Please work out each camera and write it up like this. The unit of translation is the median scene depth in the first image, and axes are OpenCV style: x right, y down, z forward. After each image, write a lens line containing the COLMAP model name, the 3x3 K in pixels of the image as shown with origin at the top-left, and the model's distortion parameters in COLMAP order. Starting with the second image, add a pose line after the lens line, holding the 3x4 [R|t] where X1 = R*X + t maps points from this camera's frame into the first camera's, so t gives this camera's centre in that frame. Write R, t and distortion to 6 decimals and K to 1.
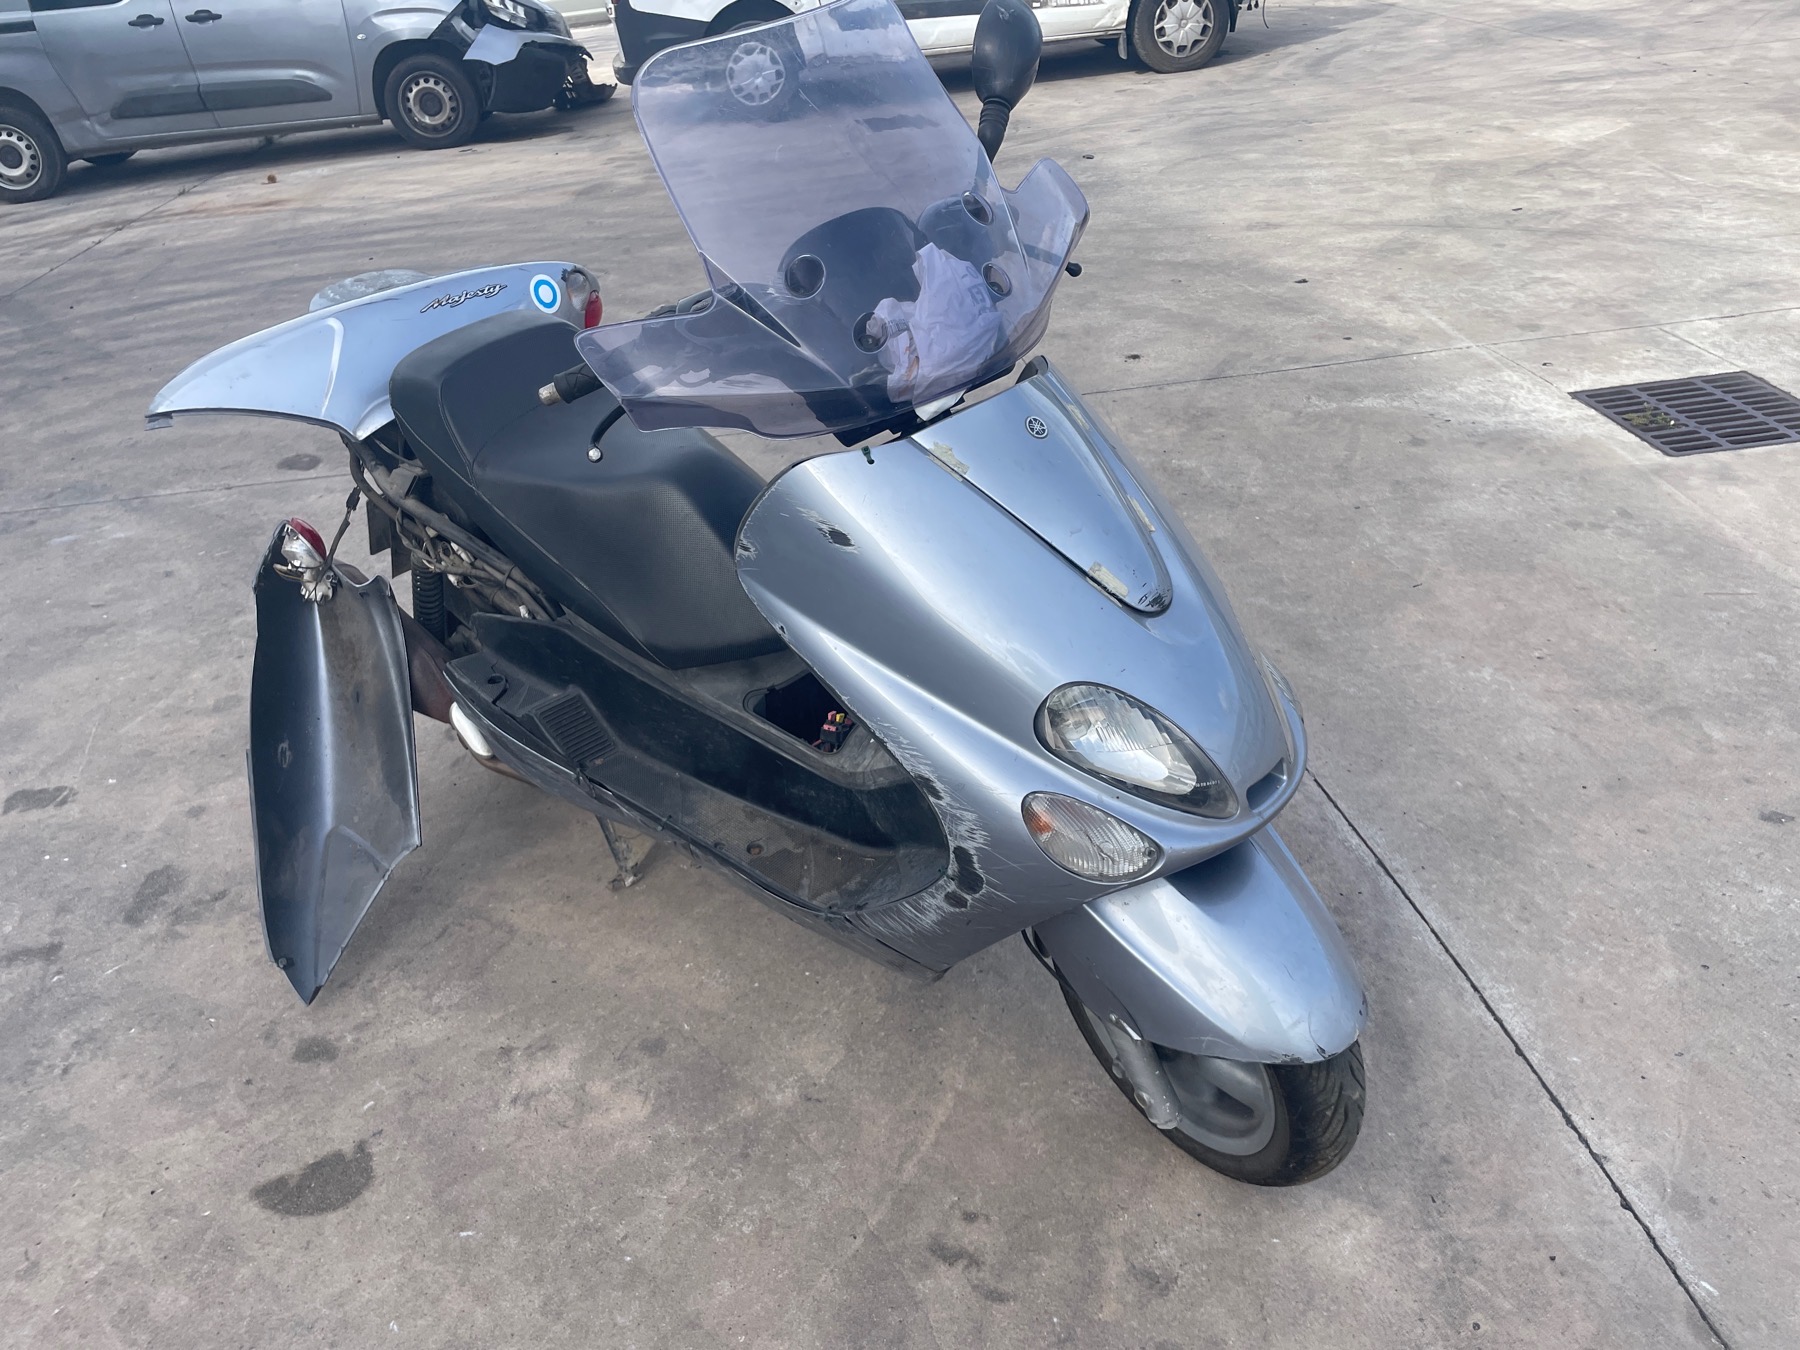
lens RADIAL K [[1364.7, 0, 888.5], [0, 1364.7, 681.6], [0, 0, 1]] dist [0.087078, -0.120276]
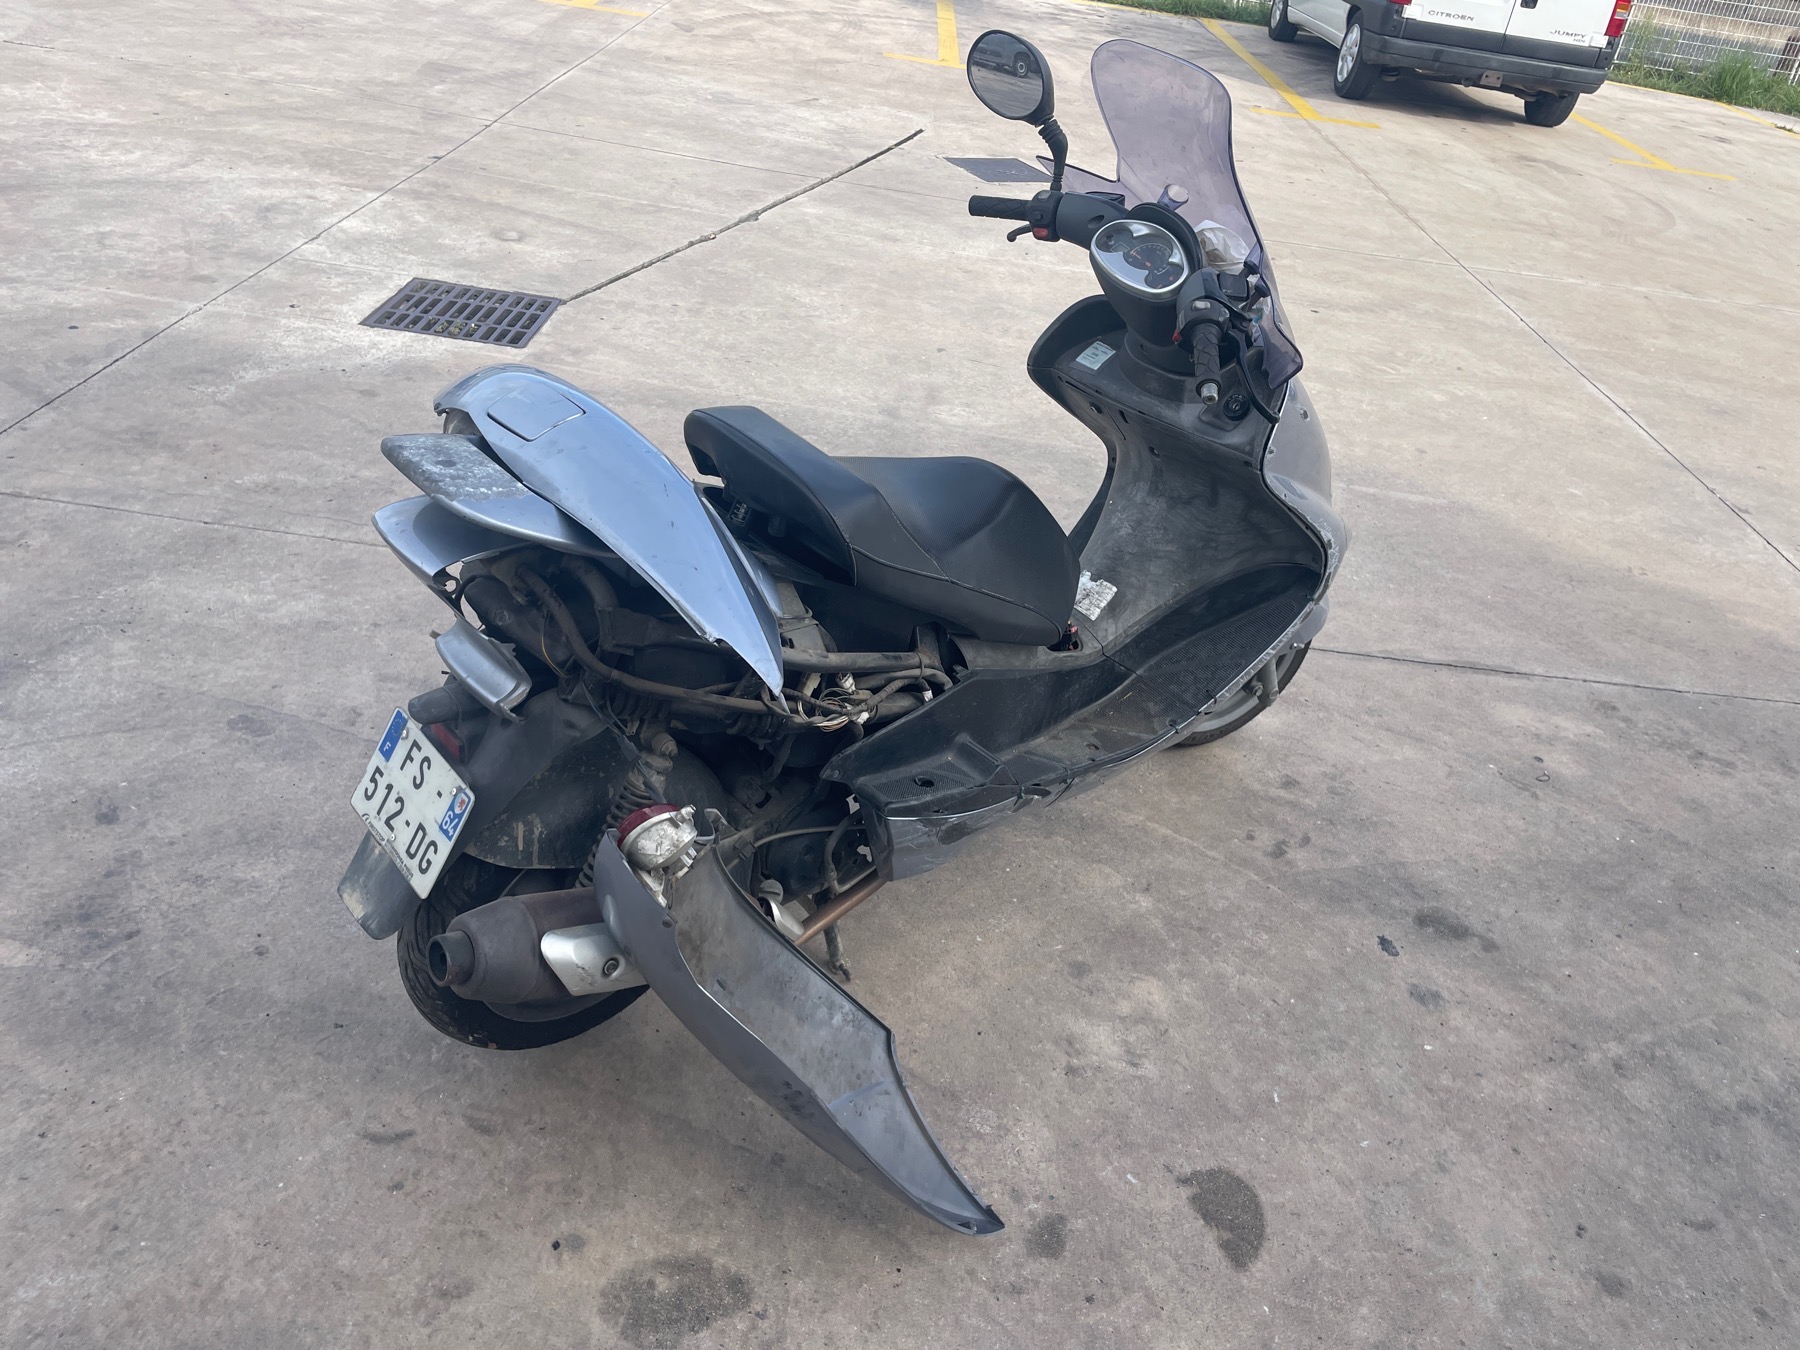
lens RADIAL K [[1359.7, 0, 900.0], [0, 1359.7, 675.0], [0, 0, 1]] dist [0.088305, -0.145888]
pose [[0.101263, -0.431251, 0.896531, -1.125496], [0.372166, 0.852153, 0.367868, -0.421176], [-0.922626, 0.296407, 0.246788, 0.818315]]
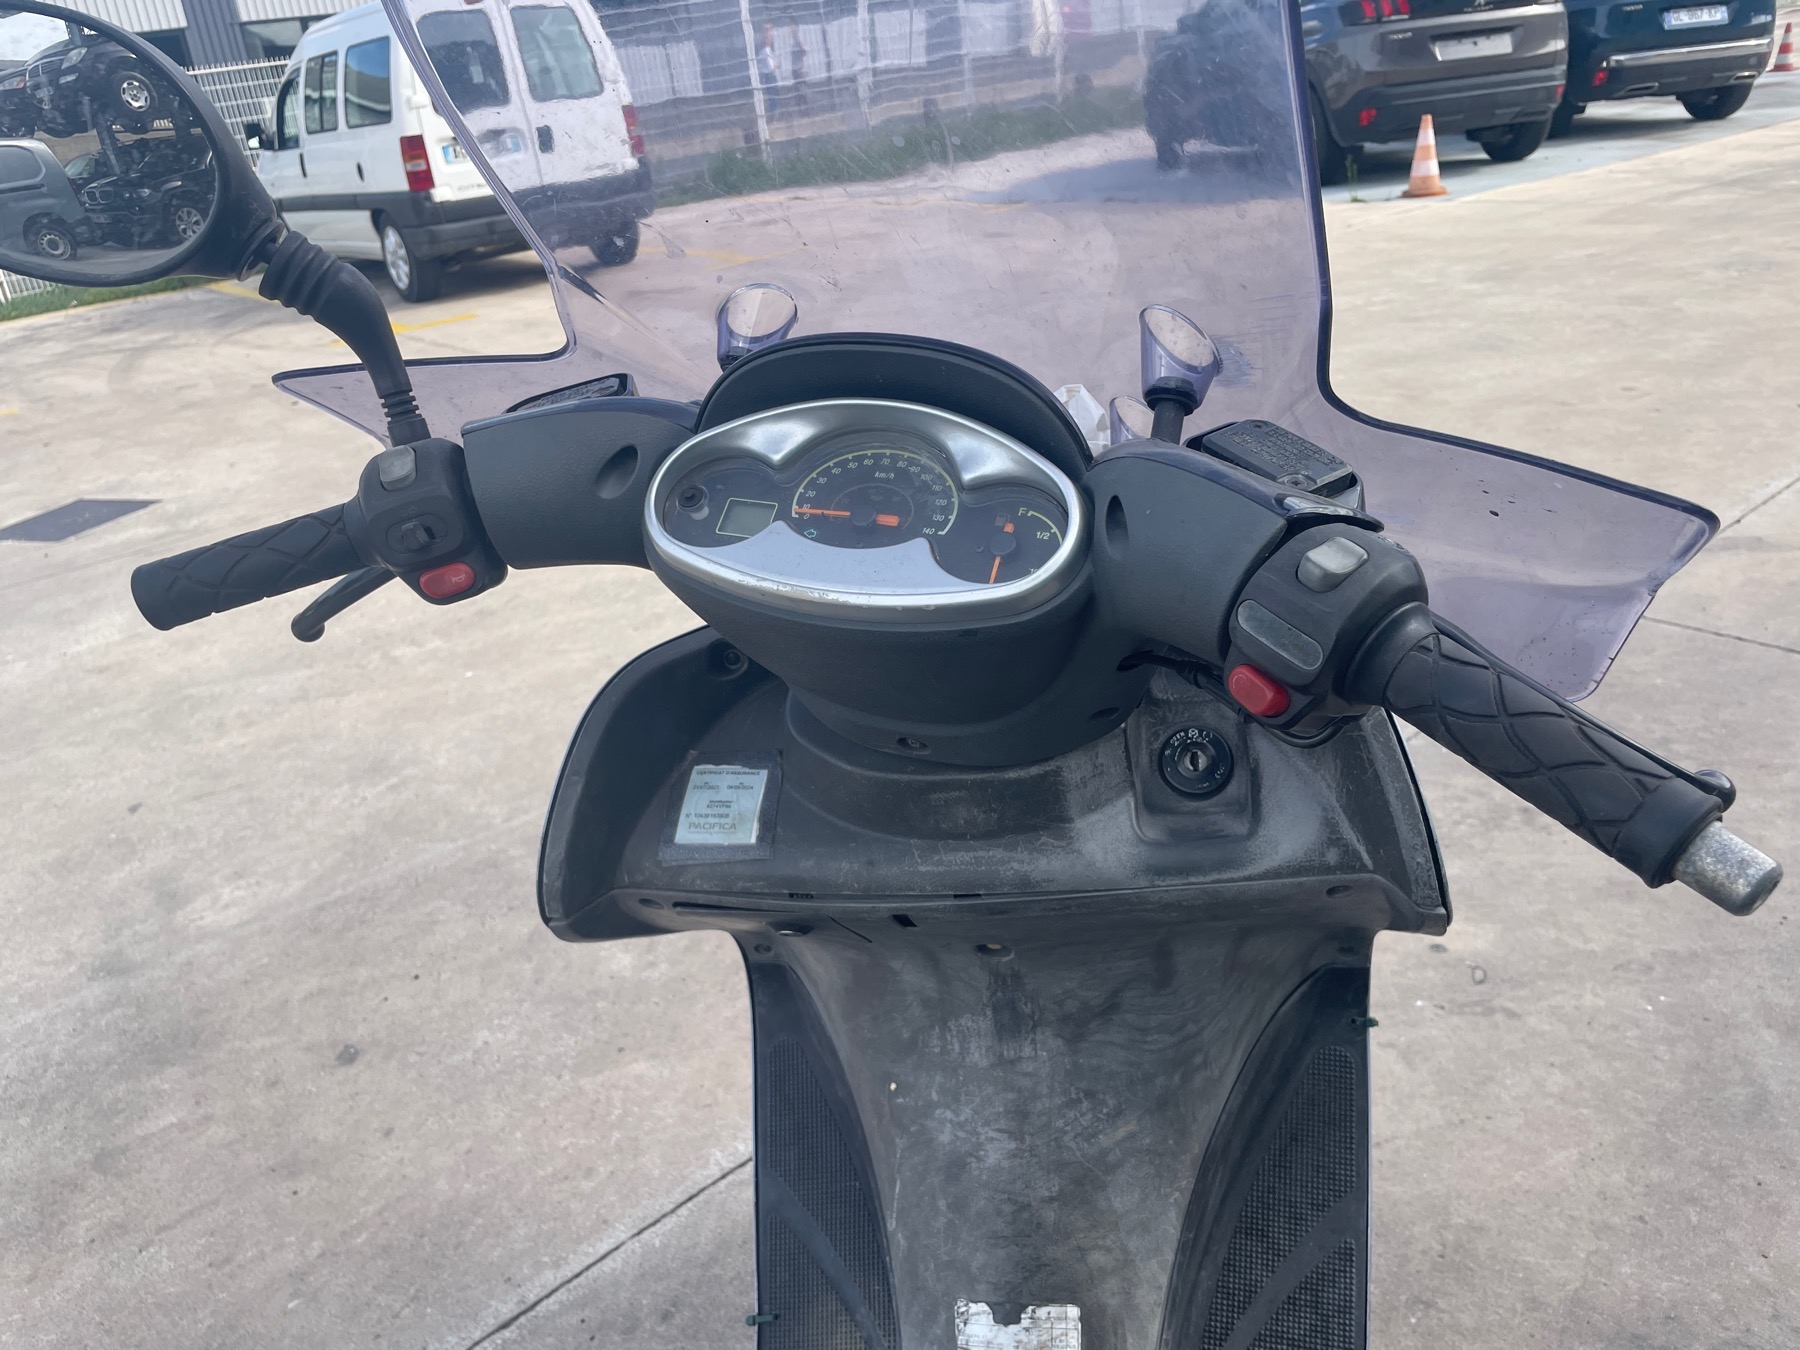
lens RADIAL K [[1364.7, 0, 888.5], [0, 1364.7, 681.6], [0, 0, 1]] dist [0.087078, -0.120276]
pose [[-0.519951, -0.191698, 0.832408, -0.299503], [0.570908, 0.646879, 0.505580, -0.366221], [-0.635386, 0.738105, -0.226903, 0.906419]]
